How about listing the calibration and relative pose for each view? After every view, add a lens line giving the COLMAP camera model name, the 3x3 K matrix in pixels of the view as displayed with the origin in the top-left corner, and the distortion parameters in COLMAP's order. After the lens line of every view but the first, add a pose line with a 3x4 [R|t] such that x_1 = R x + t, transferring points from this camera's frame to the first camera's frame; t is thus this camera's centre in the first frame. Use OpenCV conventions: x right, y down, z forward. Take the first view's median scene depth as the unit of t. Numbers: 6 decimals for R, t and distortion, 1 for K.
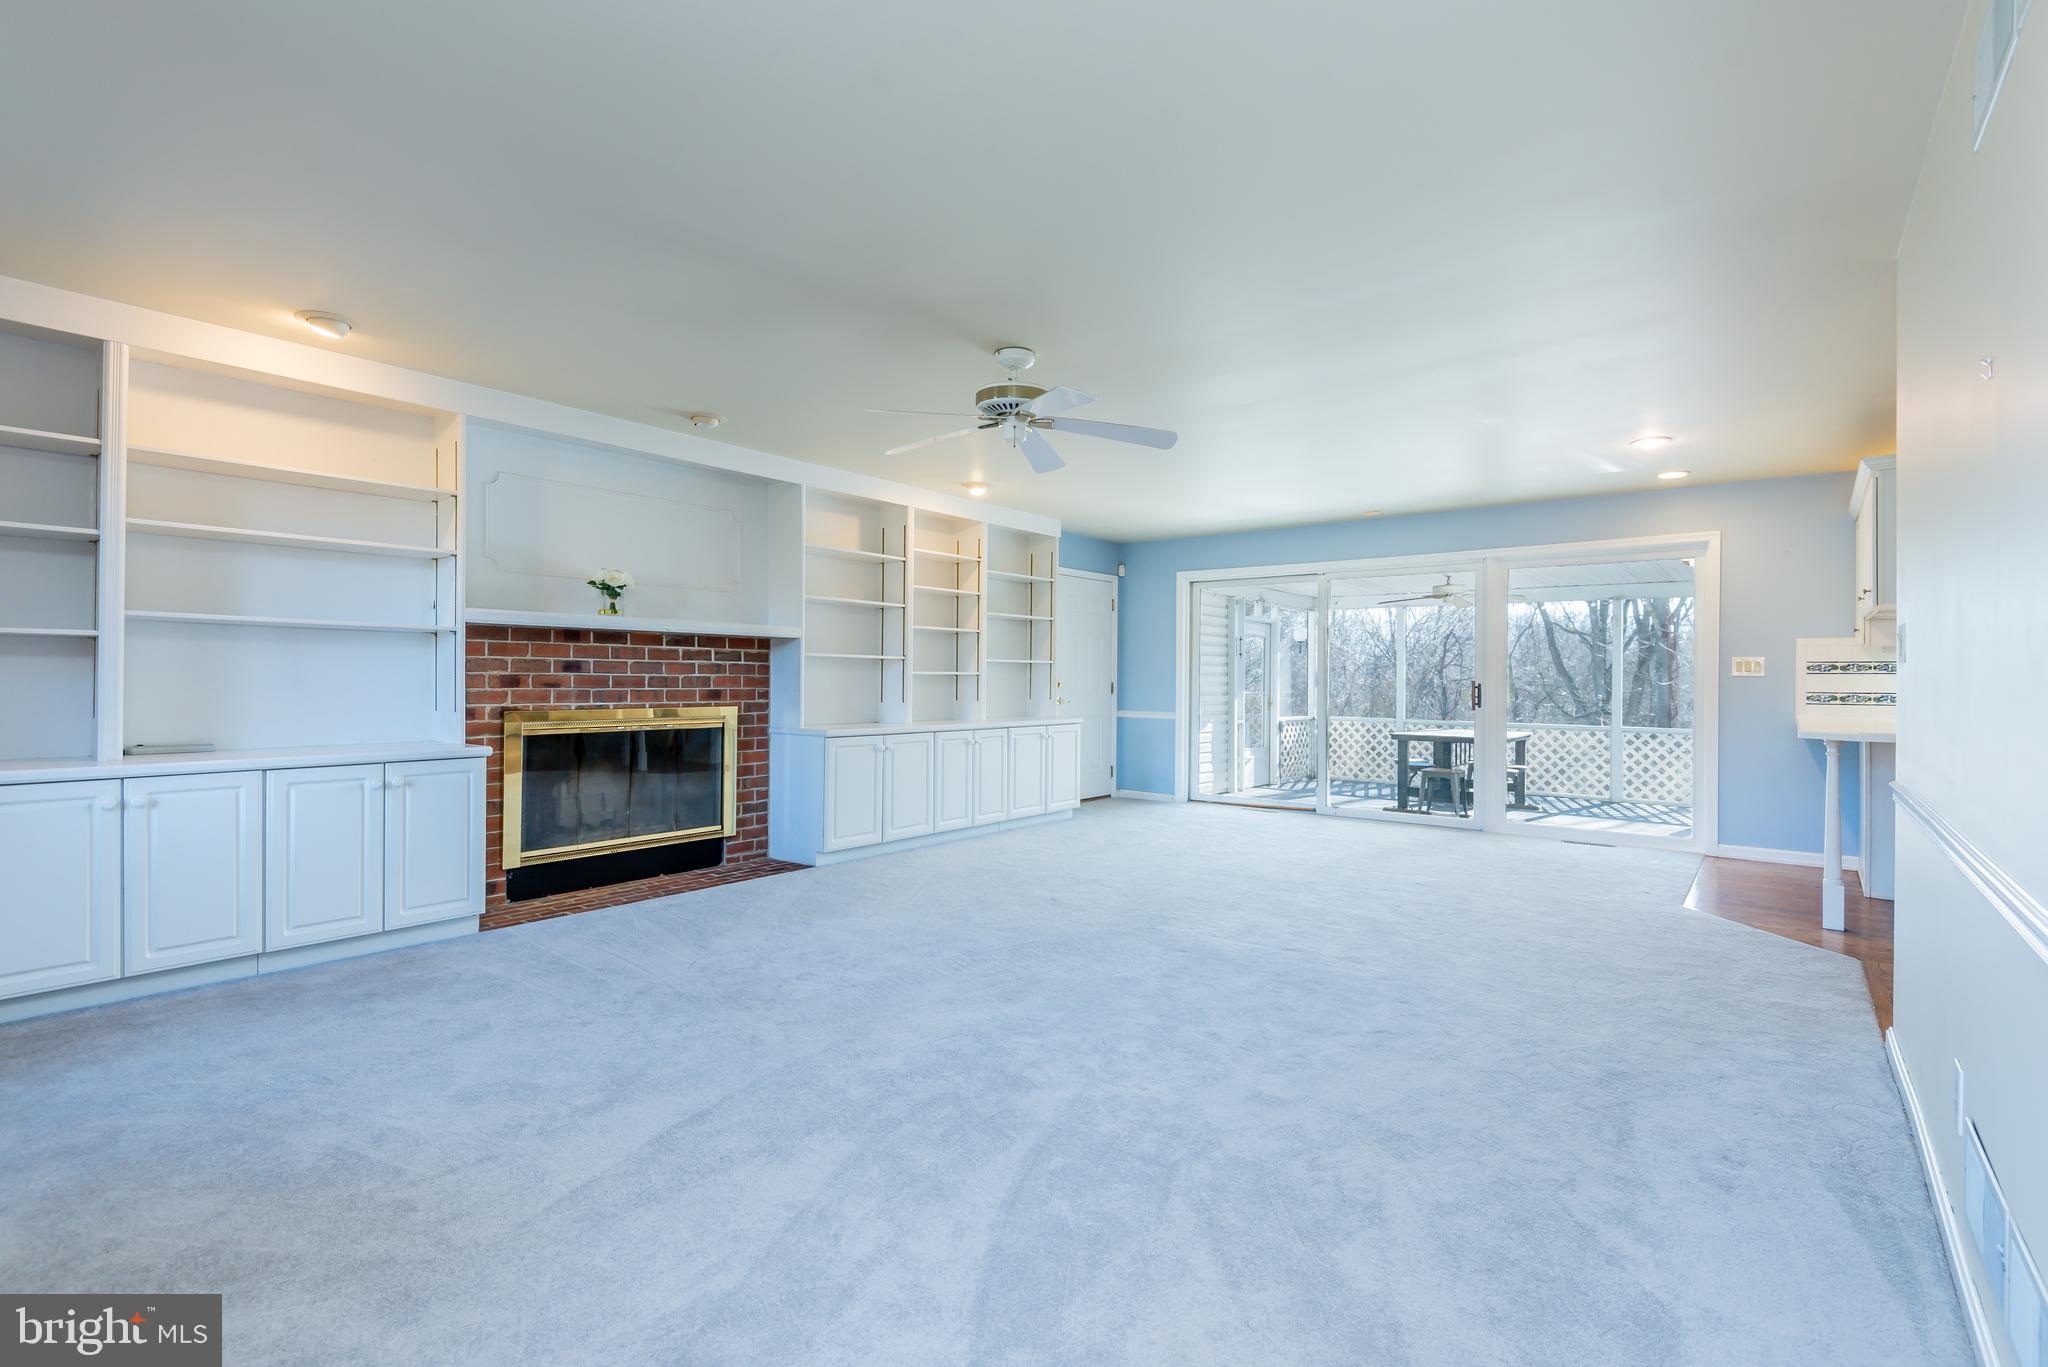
lens RADIAL K [[957.6, 0, 1027.7], [0, 957.6, 674.1], [0, 0, 1]] dist [0.029060, -0.006074]
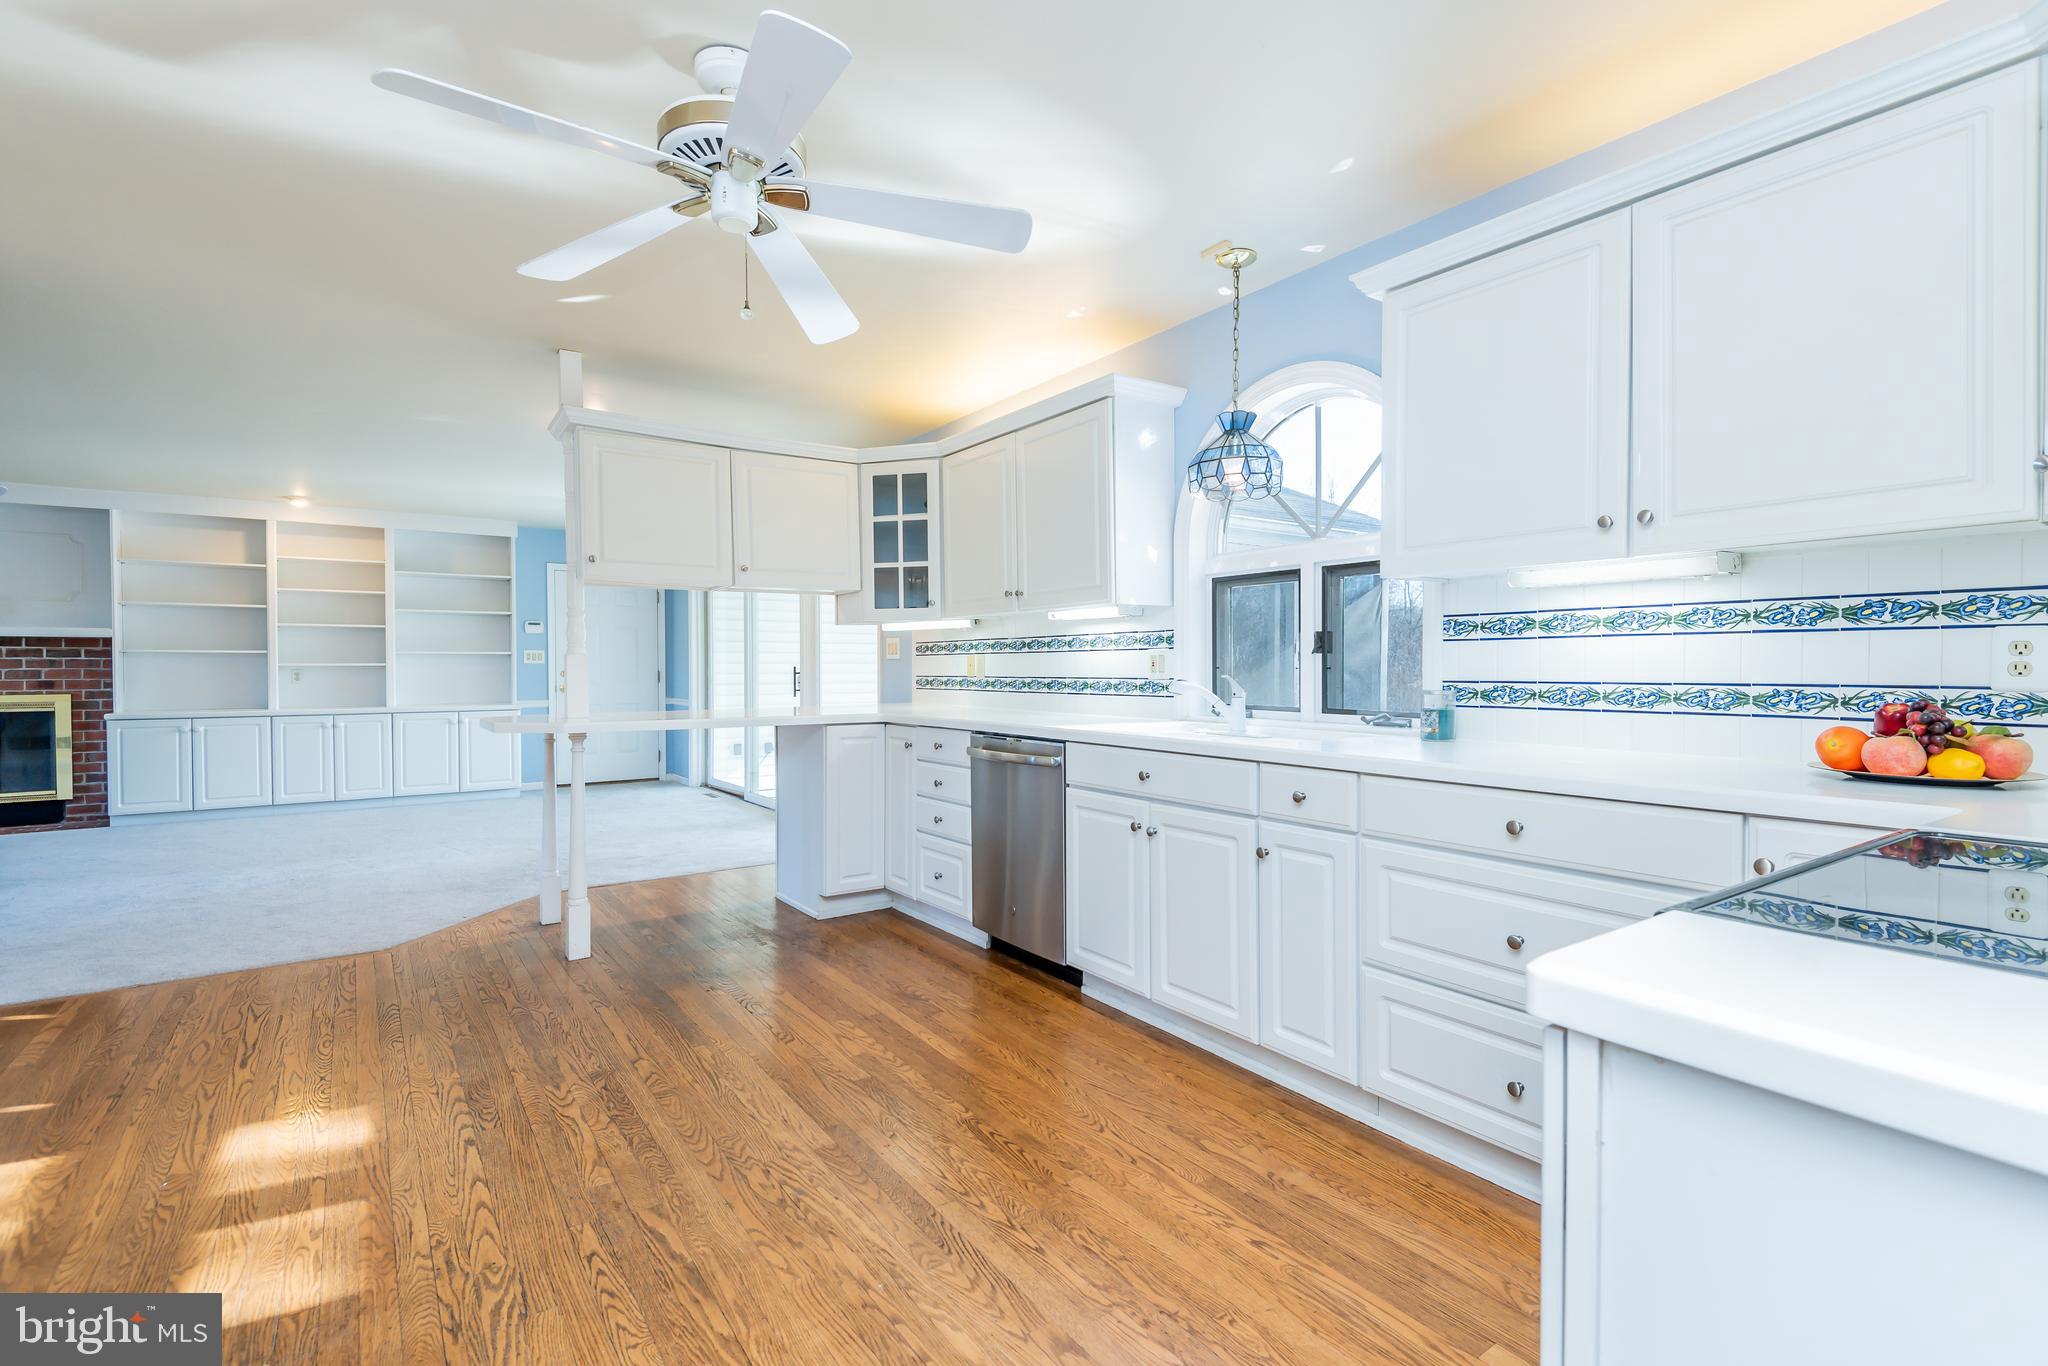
lens RADIAL K [[957.6, 0, 1010.3], [0, 957.6, 673.3], [0, 0, 1]] dist [0.029060, -0.006074]
pose [[0.951749, -0.008527, -0.306759, 1.205015], [0.011593, 0.999899, 0.008175, 0.010443], [0.306658, -0.011337, 0.951752, 0.175965]]
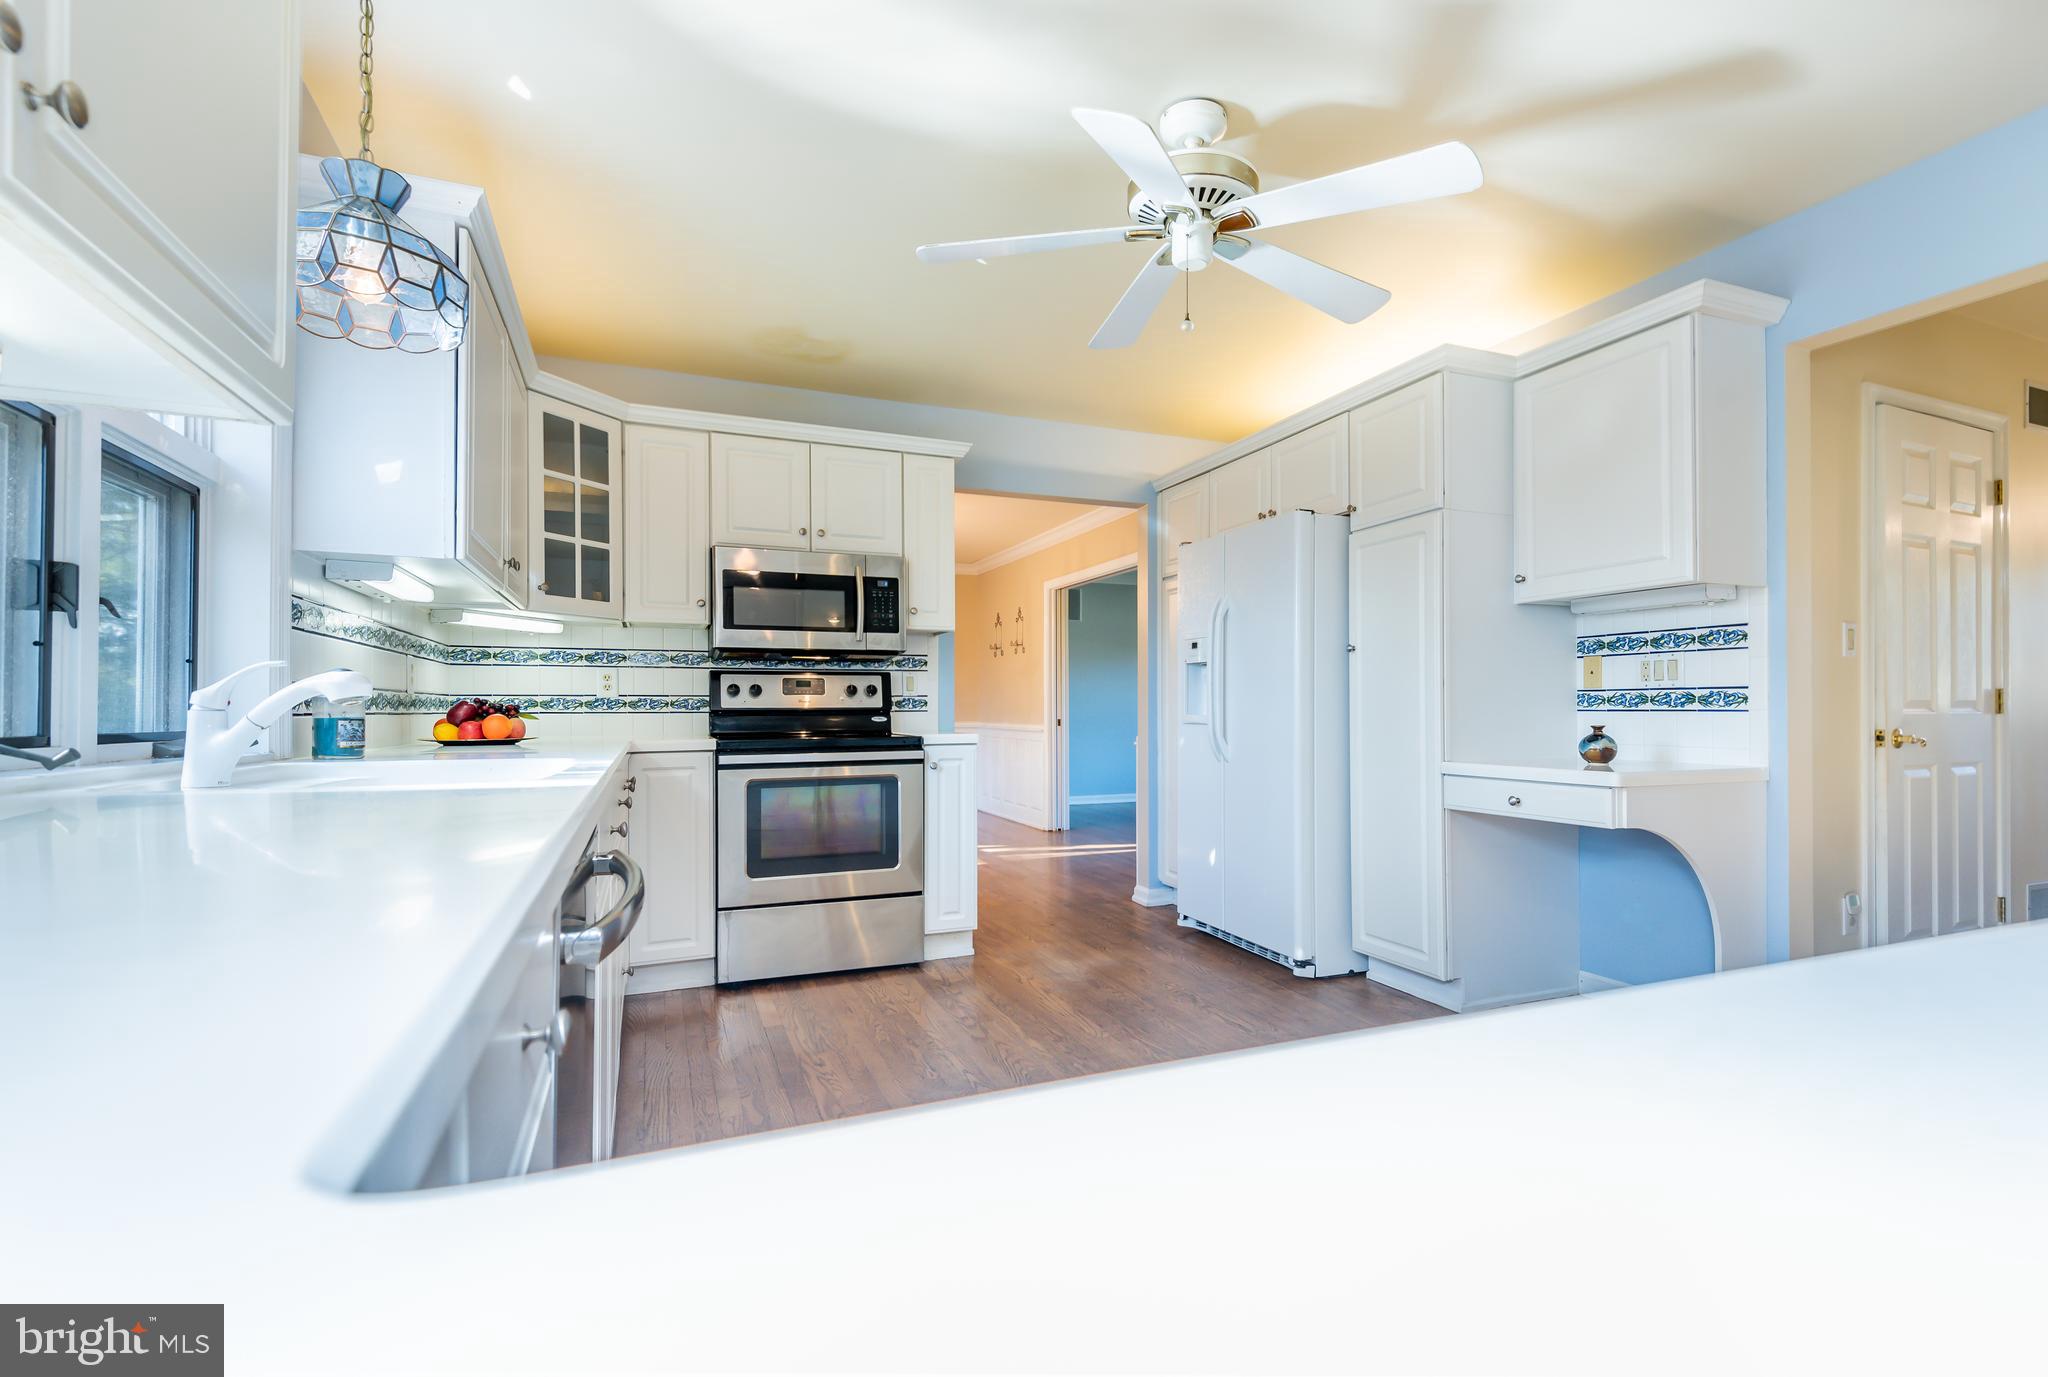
lens RADIAL K [[957.6, 0, 1064.9], [0, 957.6, 705.0], [0, 0, 1]] dist [0.029060, -0.006074]
pose [[-0.874090, -0.007100, 0.485711, 0.839604], [-0.010821, 0.999930, -0.004855, 0.028865], [-0.485643, -0.009500, -0.874106, 0.882437]]
